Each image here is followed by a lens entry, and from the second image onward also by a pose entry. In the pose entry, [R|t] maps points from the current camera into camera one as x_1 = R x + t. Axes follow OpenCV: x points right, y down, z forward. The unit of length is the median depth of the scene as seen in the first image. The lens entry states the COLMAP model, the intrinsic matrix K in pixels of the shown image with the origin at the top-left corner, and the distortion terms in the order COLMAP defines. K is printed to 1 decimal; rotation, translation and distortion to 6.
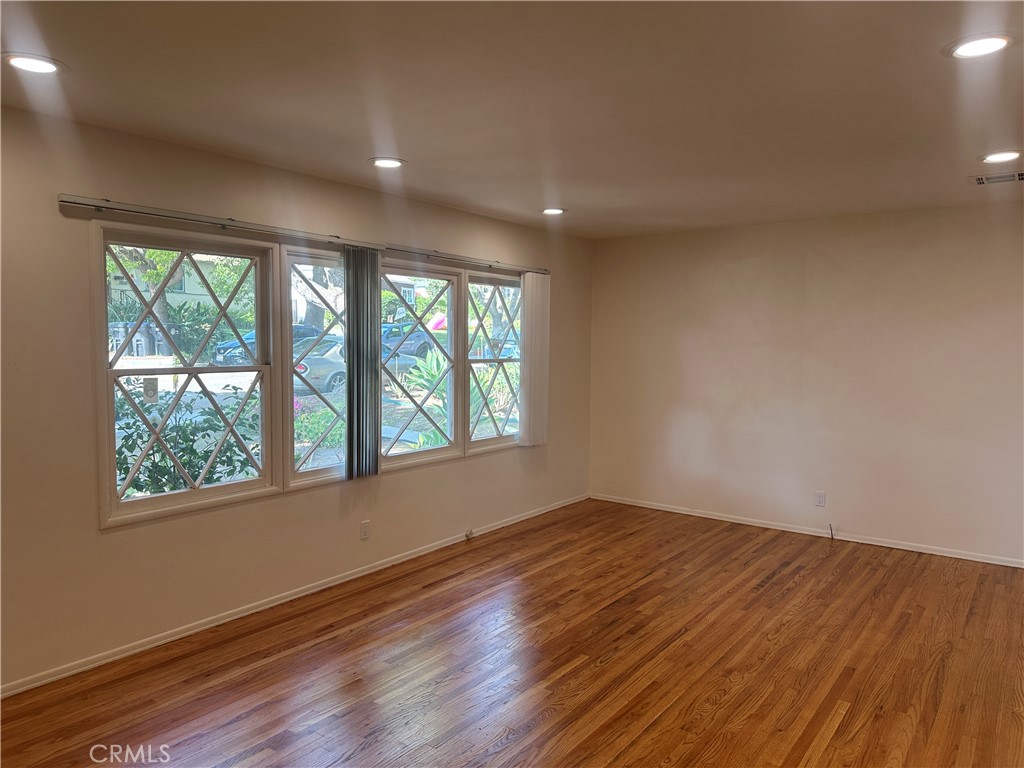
lens RADIAL K [[722.9, 0, 503.8], [0, 722.9, 386.8], [0, 0, 1]] dist [0.131576, -0.209952]
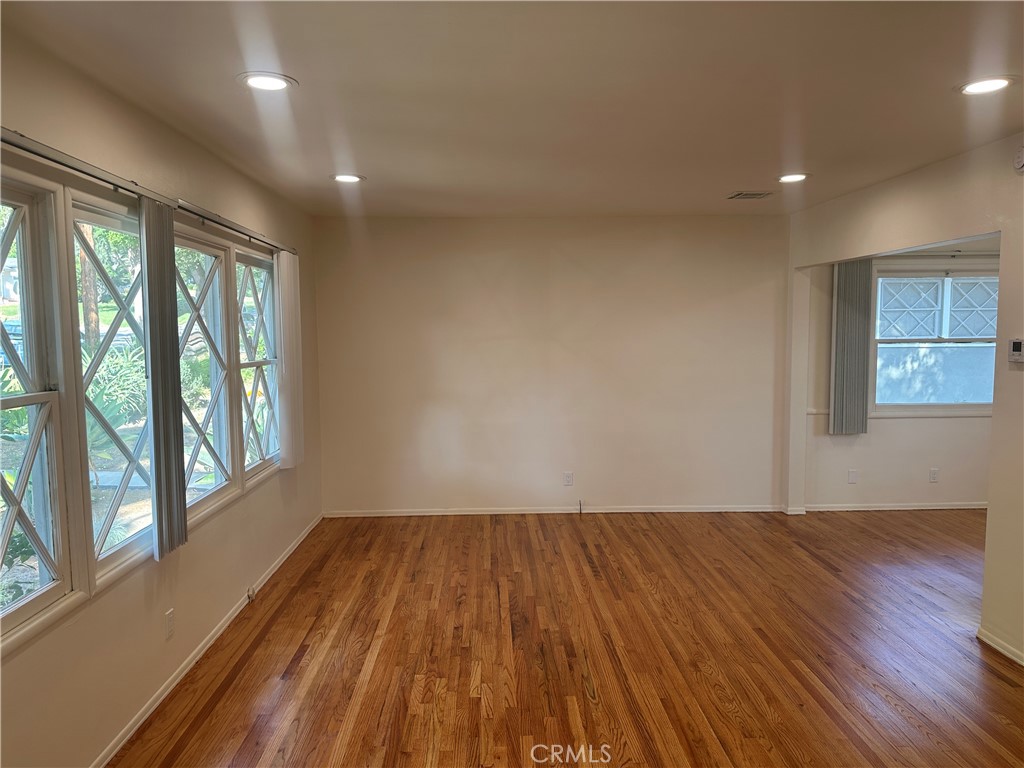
lens RADIAL K [[722.9, 0, 503.8], [0, 722.9, 386.8], [0, 0, 1]] dist [0.131576, -0.209952]
pose [[0.776053, -0.063363, 0.627476, -0.358297], [0.053368, 0.997969, 0.034771, -0.029270], [-0.628405, 0.006503, 0.777859, 0.270071]]
